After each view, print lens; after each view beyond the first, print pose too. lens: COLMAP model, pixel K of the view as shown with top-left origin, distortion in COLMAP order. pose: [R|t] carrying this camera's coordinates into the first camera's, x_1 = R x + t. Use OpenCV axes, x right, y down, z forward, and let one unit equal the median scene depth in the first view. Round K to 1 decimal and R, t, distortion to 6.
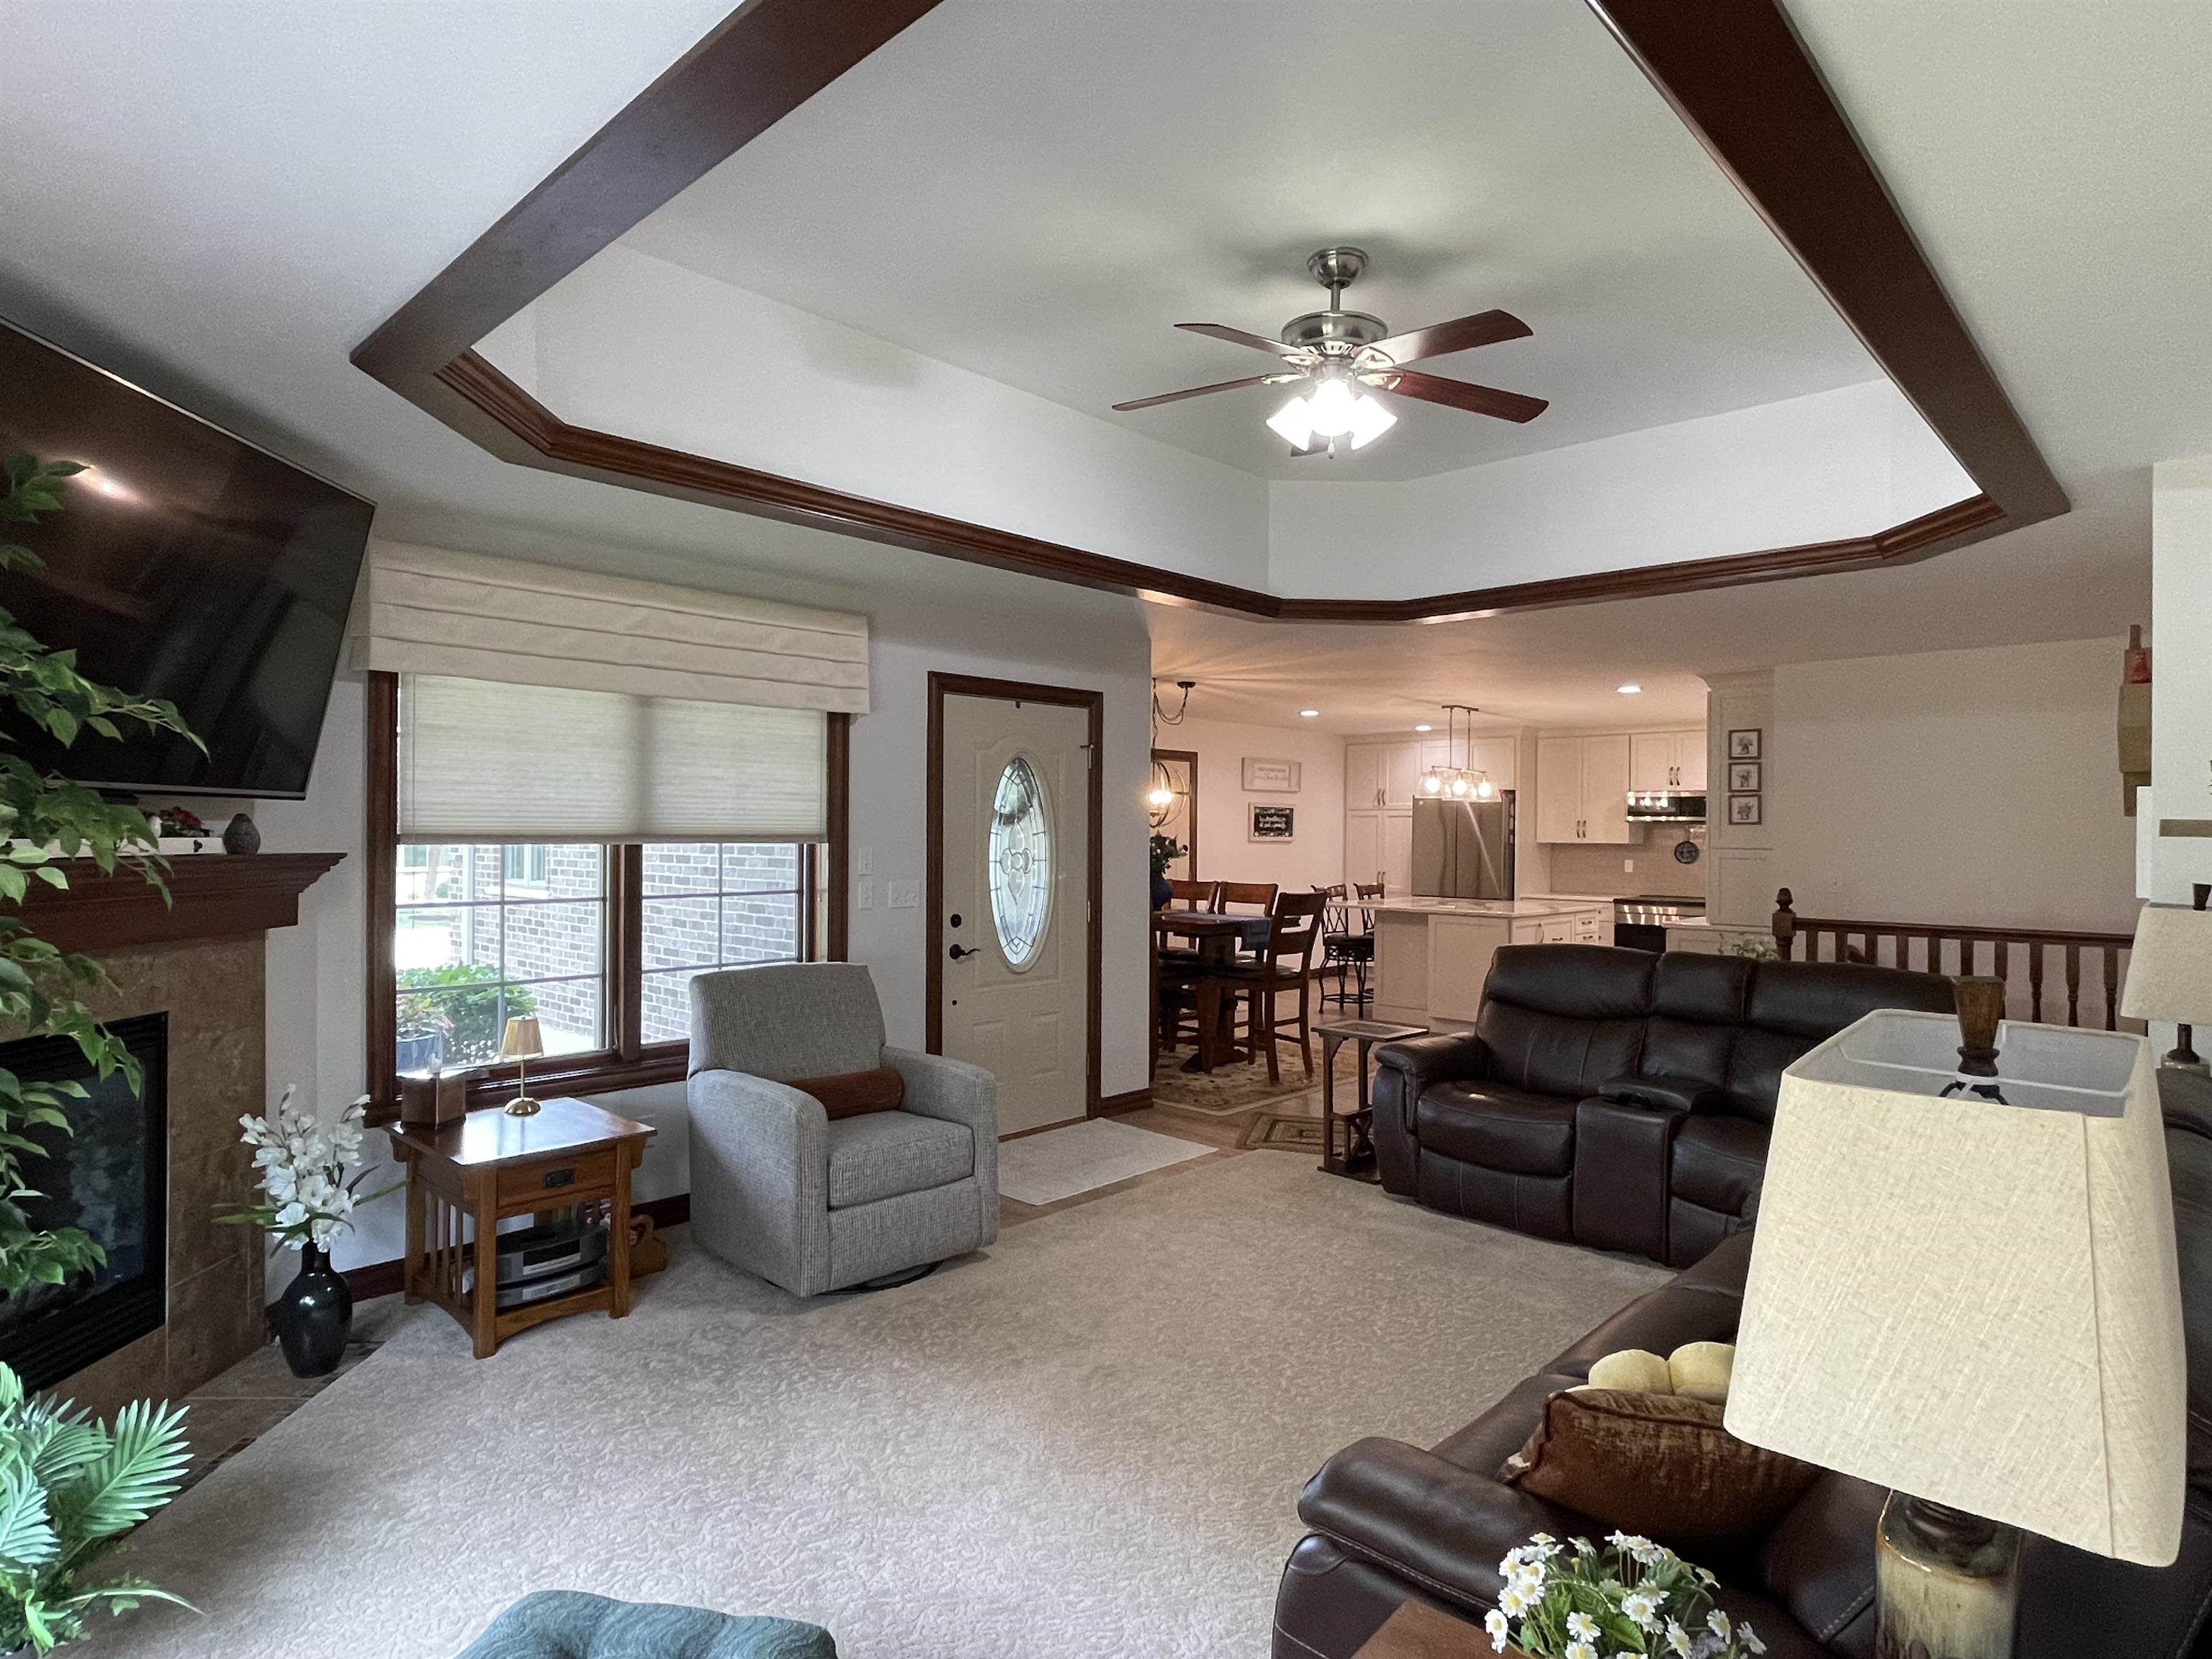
lens RADIAL K [[1214.1, 0, 1103.5], [0, 1214.1, 832.0], [0, 0, 1]] dist [0.000914, 0.000029]
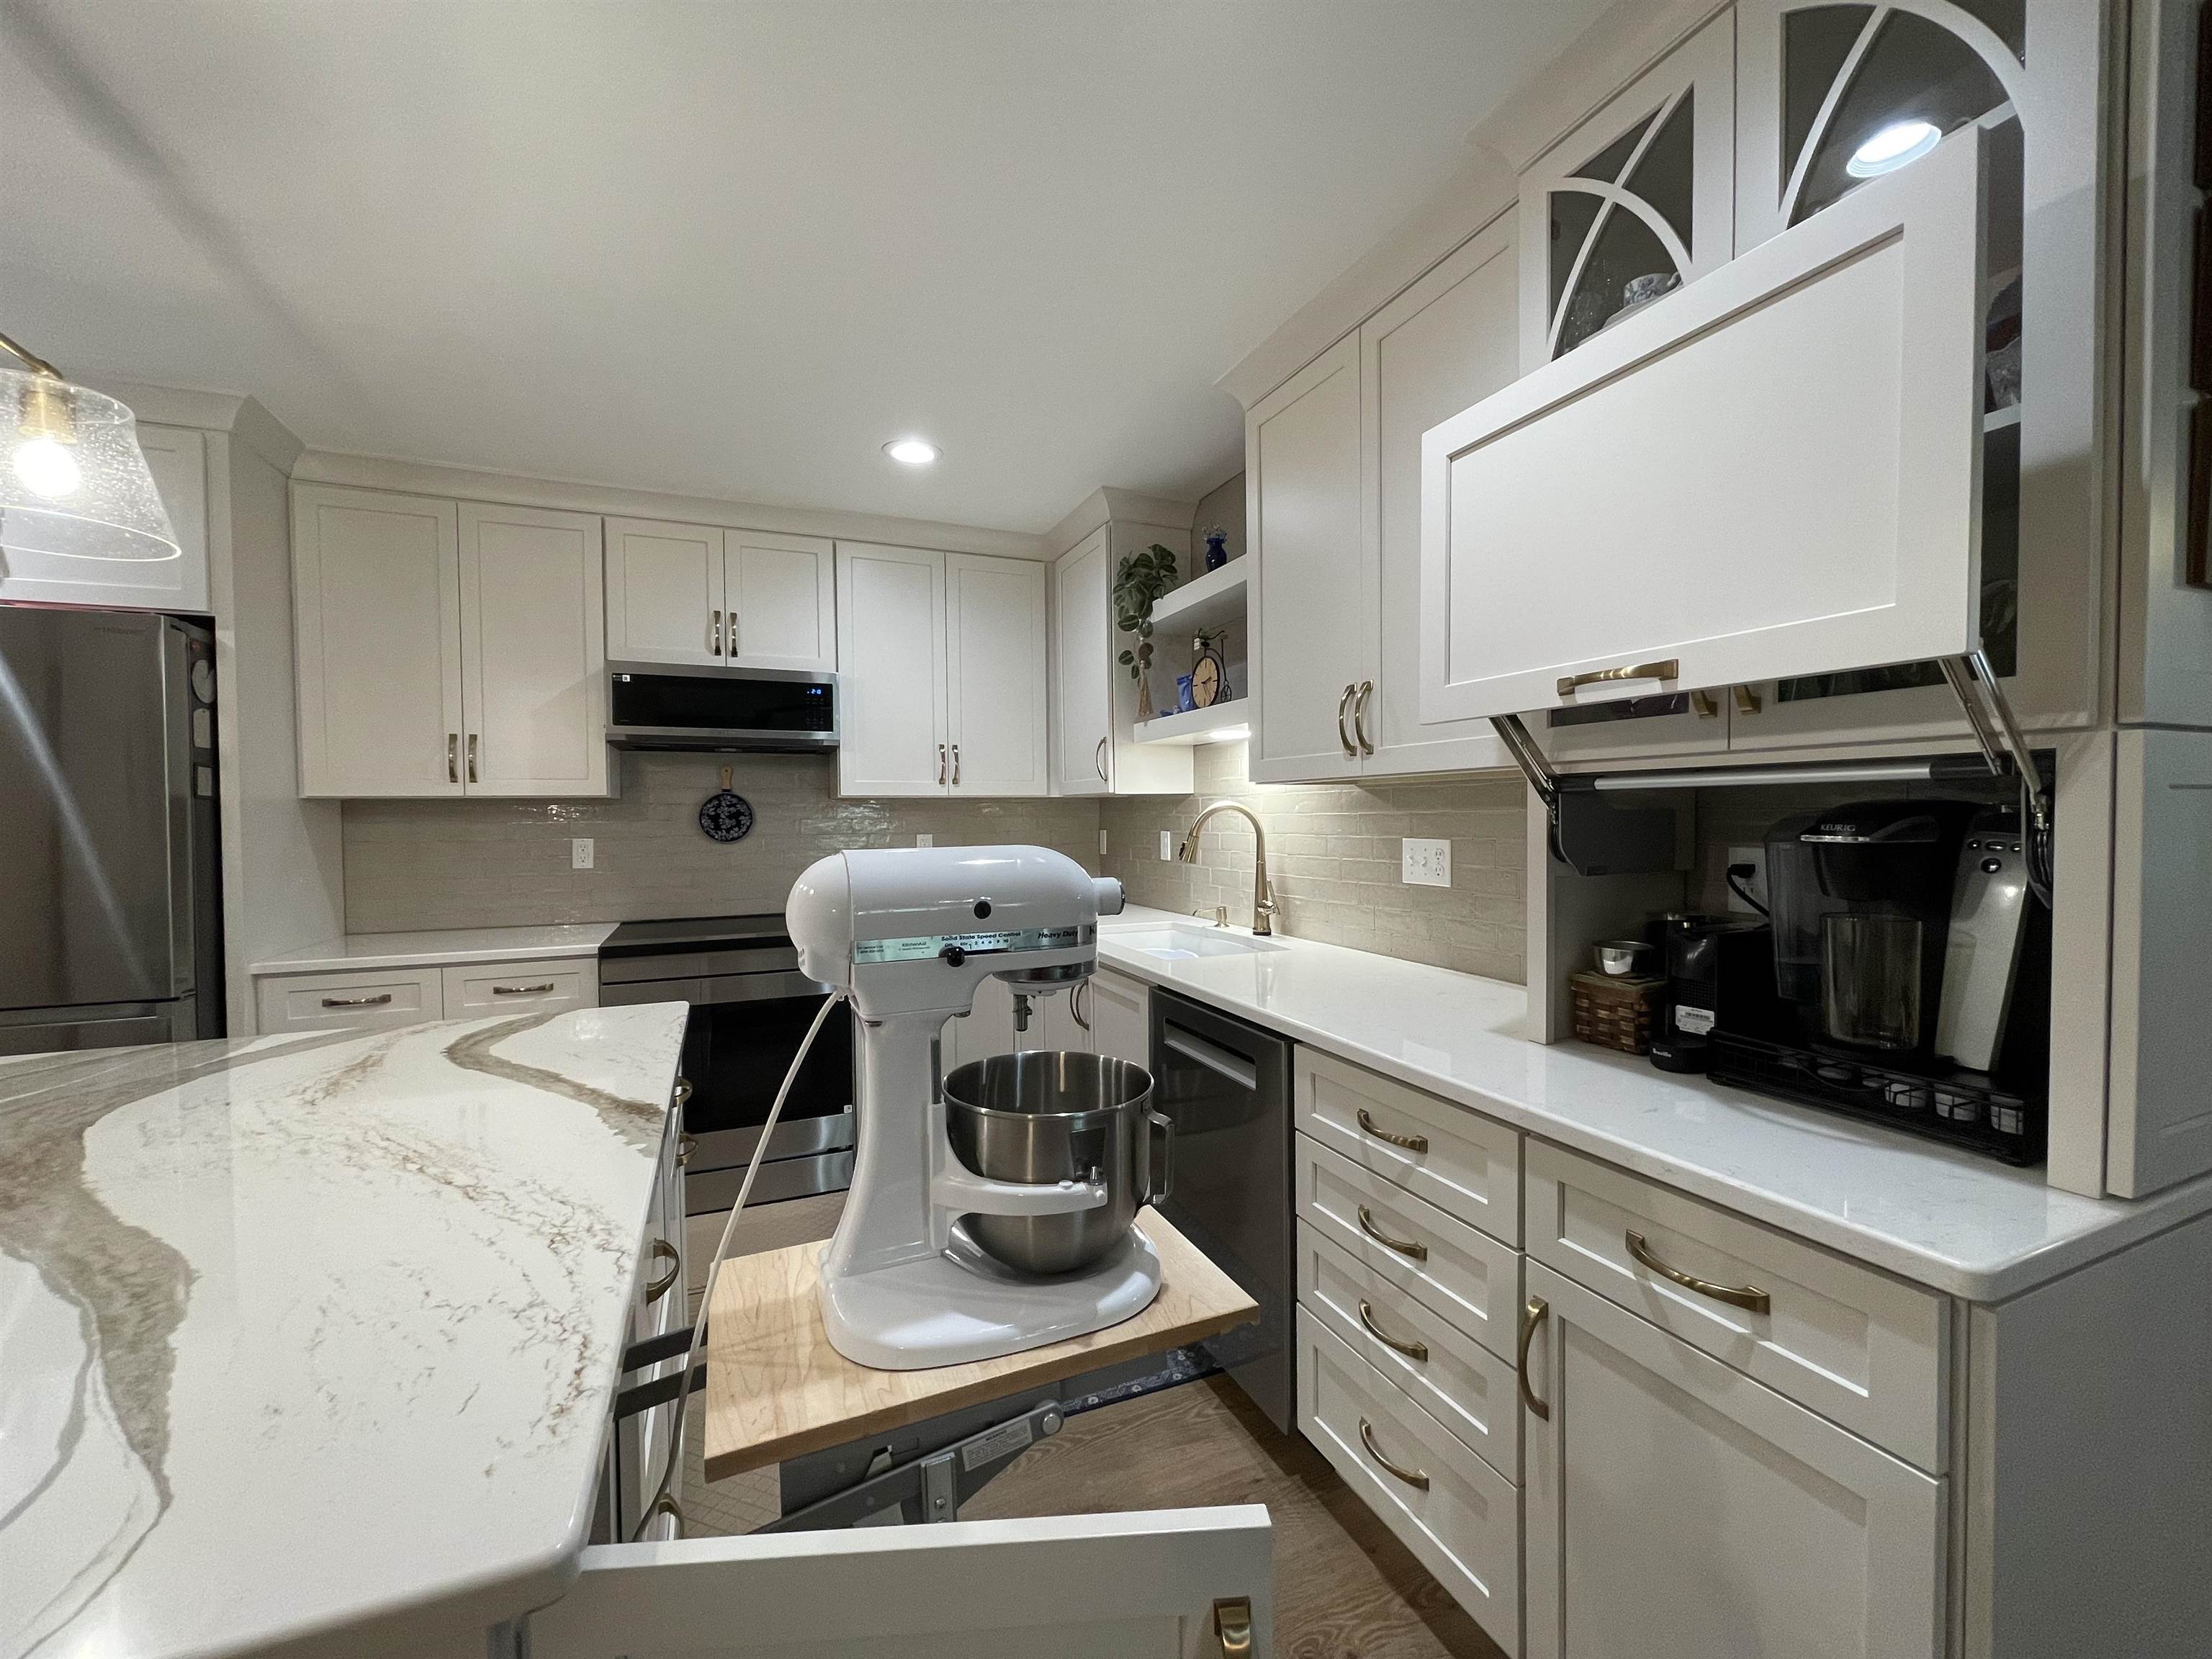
lens RADIAL K [[889.4, 0, 1102.8], [0, 889.4, 832.8], [0, 0, 1]] dist [-0.002701, 0.000229]
pose [[0.399397, -0.028042, 0.916349, 0.225268], [0.007594, 0.999599, 0.027280, 0.014120], [-0.916746, -0.003937, 0.399450, 0.712667]]
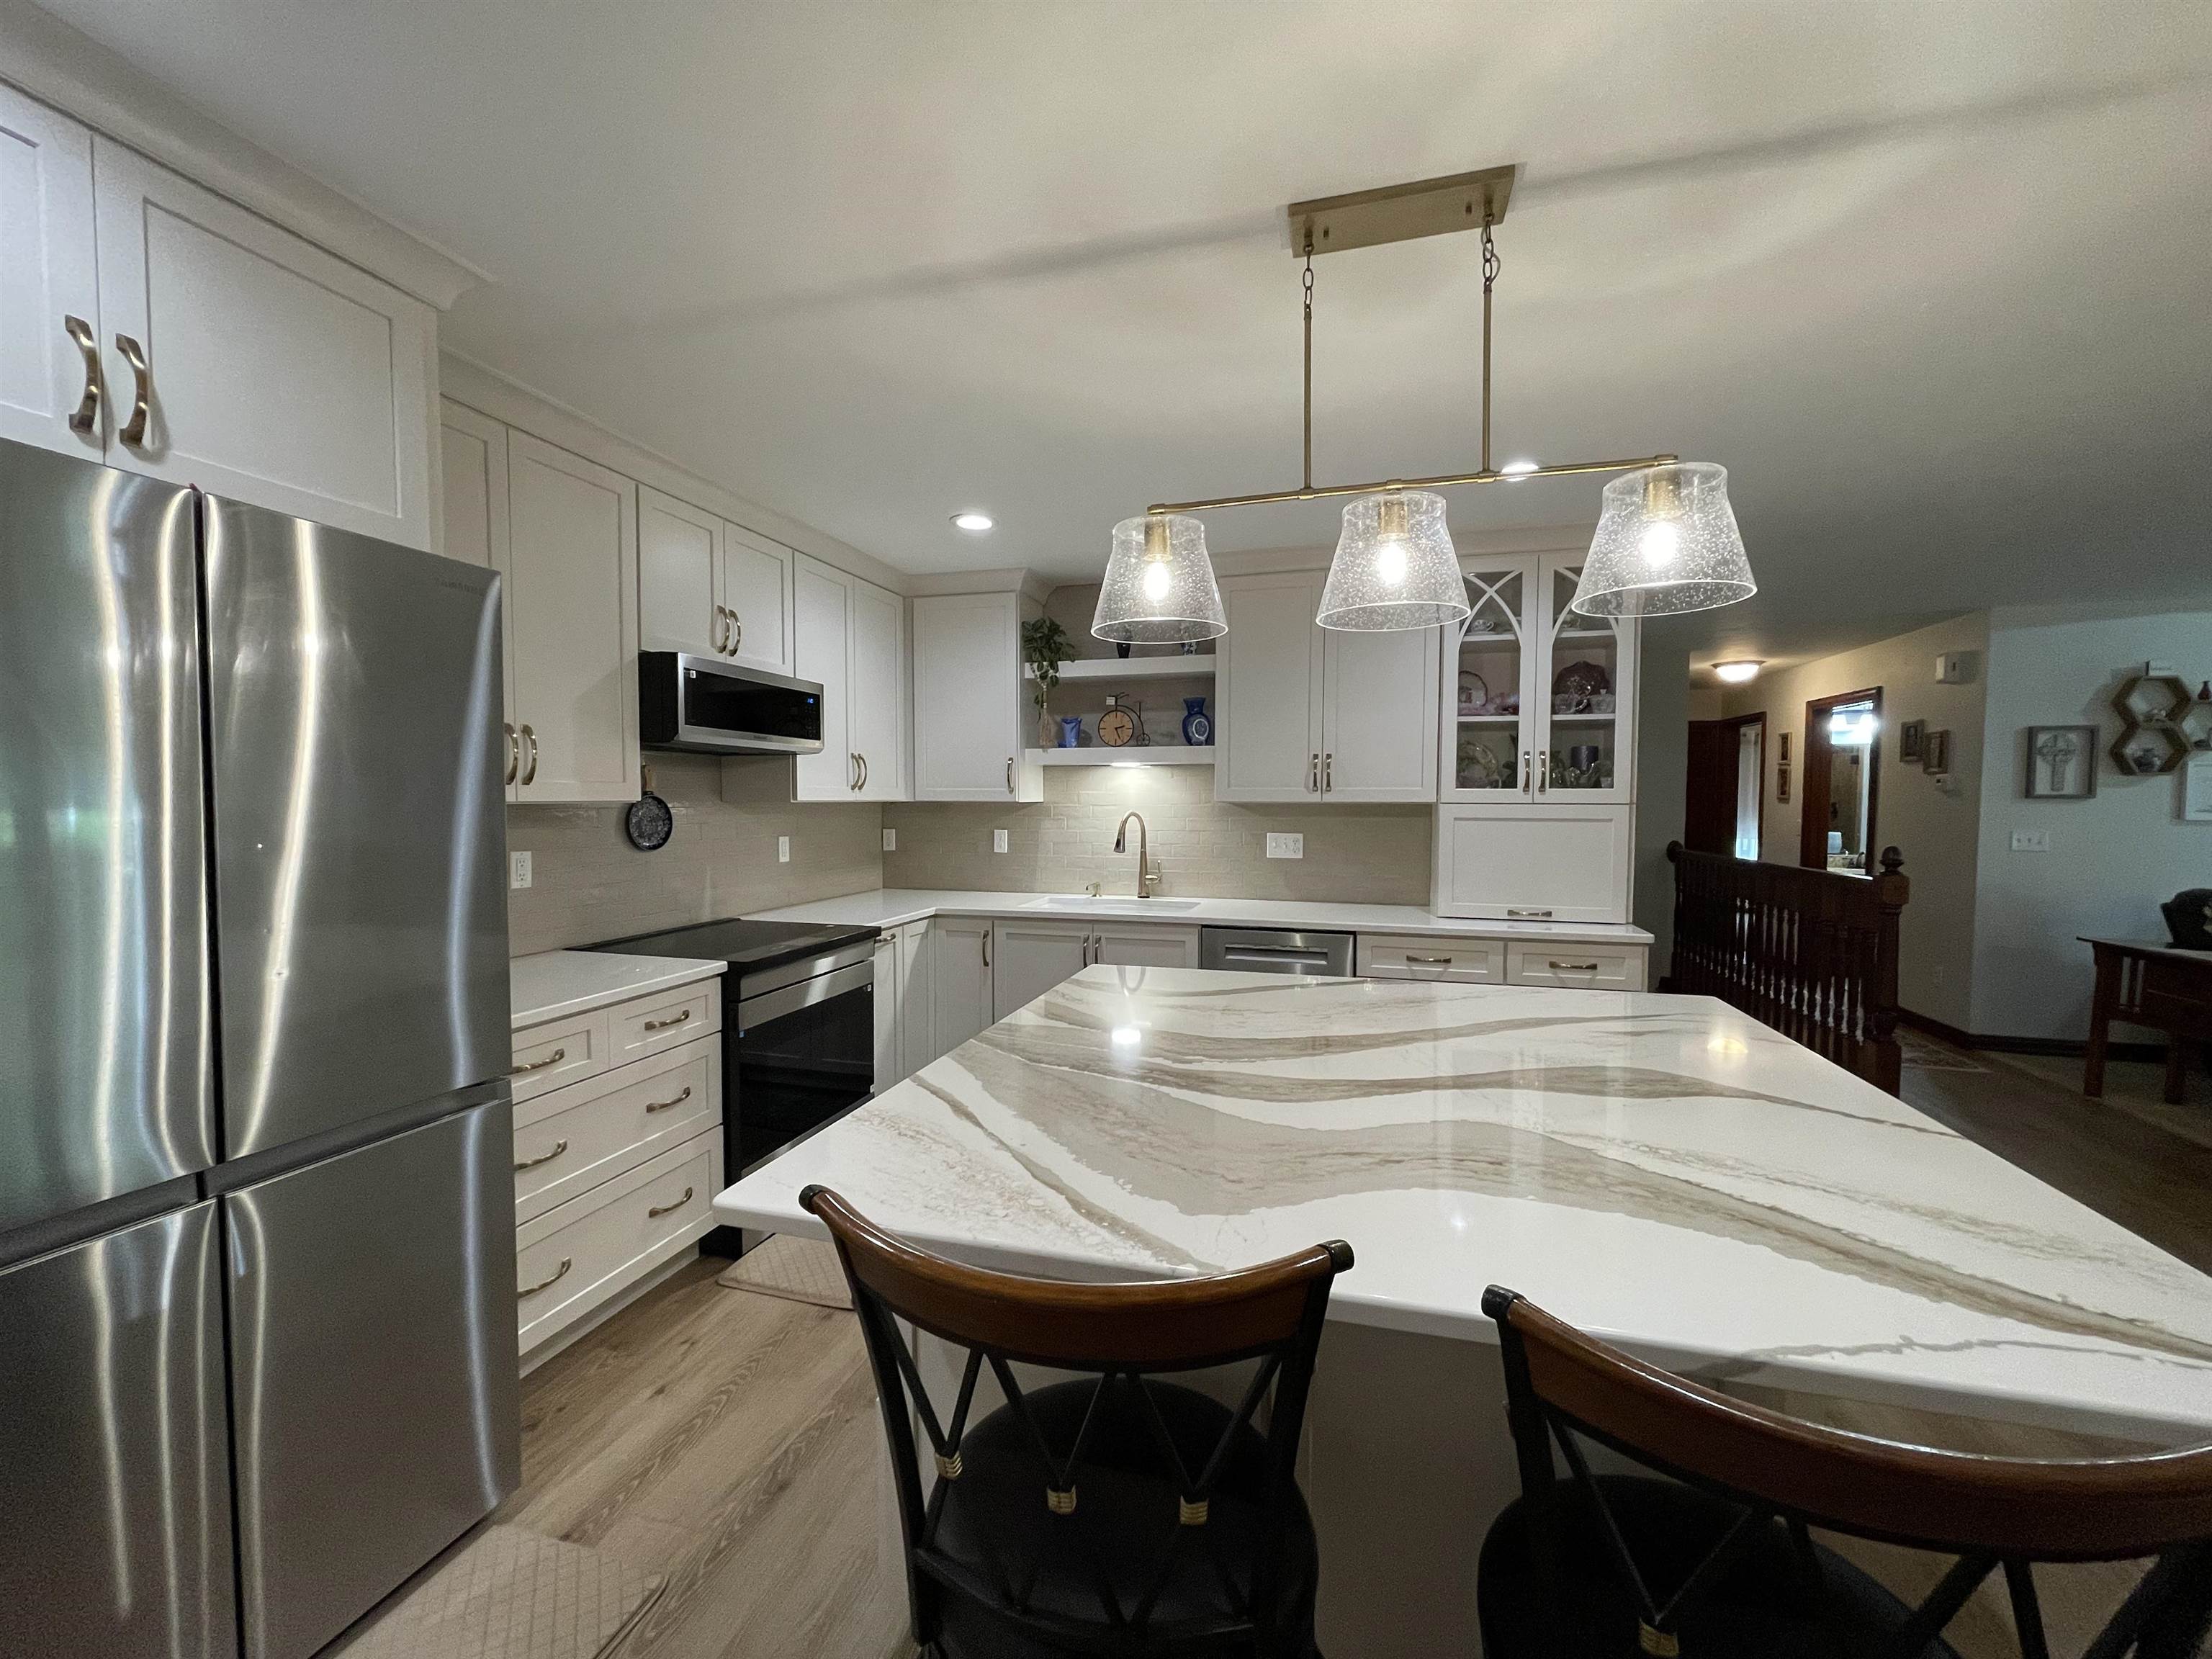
lens RADIAL K [[889.4, 0, 1104.9], [0, 889.4, 832.9], [0, 0, 1]] dist [-0.002701, 0.000229]
pose [[-0.457133, -0.039335, 0.888528, 0.132980], [-0.006811, 0.999147, 0.040727, 0.006033], [-0.889372, 0.012566, -0.457011, 0.990856]]
